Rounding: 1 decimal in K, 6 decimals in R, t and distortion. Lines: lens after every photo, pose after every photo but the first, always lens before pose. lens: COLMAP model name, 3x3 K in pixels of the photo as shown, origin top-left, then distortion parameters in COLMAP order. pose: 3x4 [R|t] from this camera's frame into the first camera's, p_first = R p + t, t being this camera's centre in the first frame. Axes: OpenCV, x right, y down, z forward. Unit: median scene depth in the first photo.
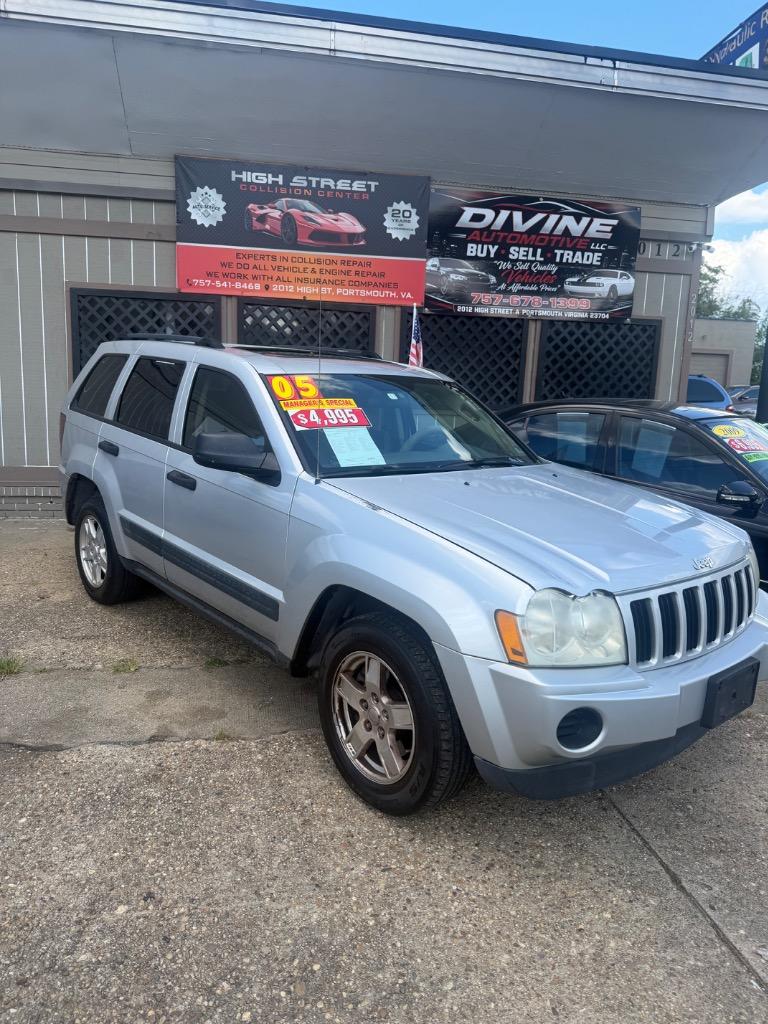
lens RADIAL K [[726.3, 0, 391.7], [0, 726.3, 509.8], [0, 0, 1]] dist [0.046520, -0.084042]
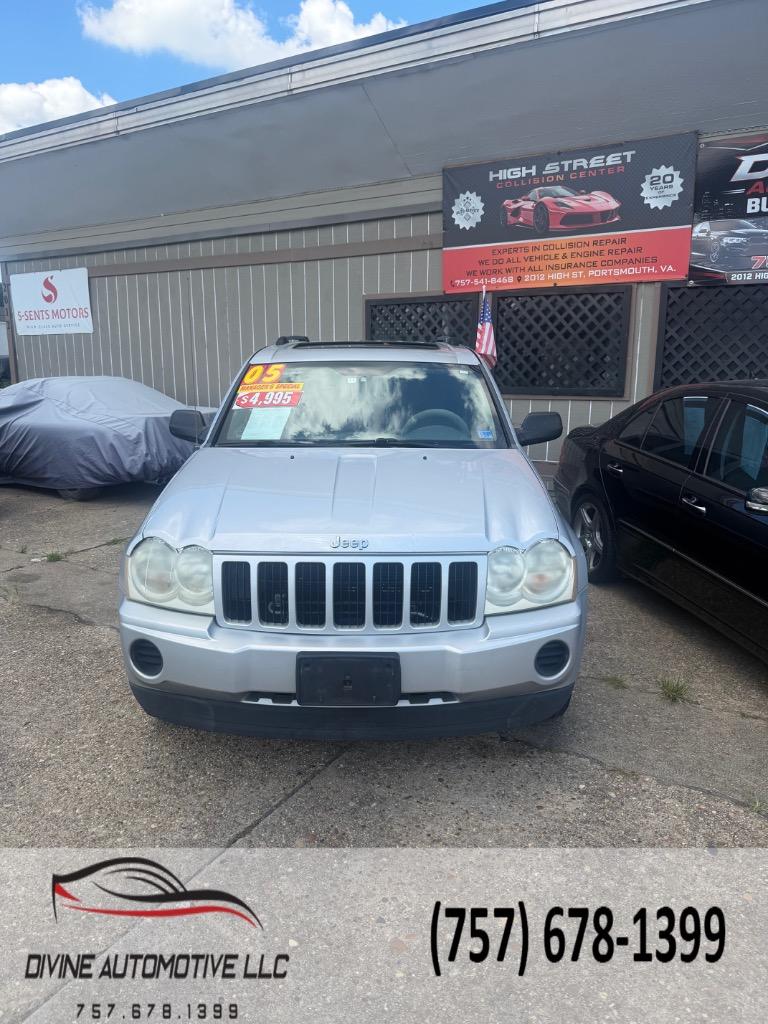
lens RADIAL K [[726.3, 0, 391.7], [0, 726.3, 509.8], [0, 0, 1]] dist [0.046520, -0.084042]
pose [[0.773498, 0.082287, -0.628434, 0.363275], [-0.086349, 0.995973, 0.024131, 0.008446], [0.627889, 0.035600, 0.777489, 0.104518]]
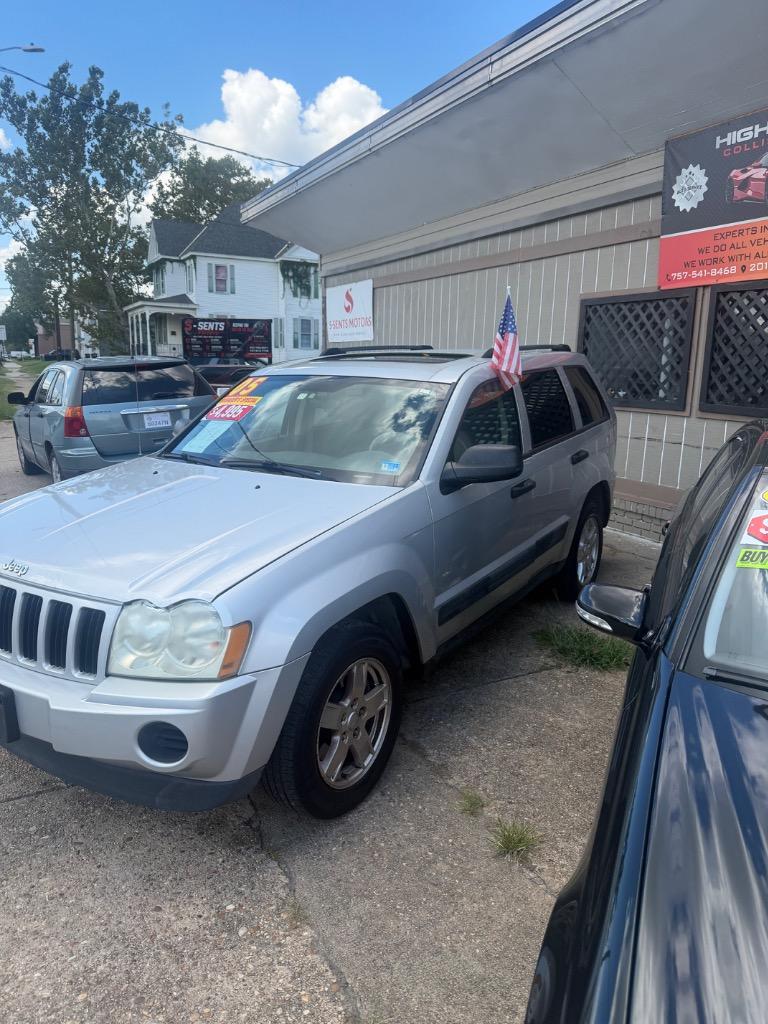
lens RADIAL K [[733.5, 0, 384.0], [0, 733.5, 512.0], [0, 0, 1]] dist [-0.005446, -0.003657]
pose [[0.309885, 0.152450, -0.938472, 0.501846], [-0.177498, 0.978984, 0.100421, -0.056136], [0.934059, 0.135458, 0.330432, 0.408966]]
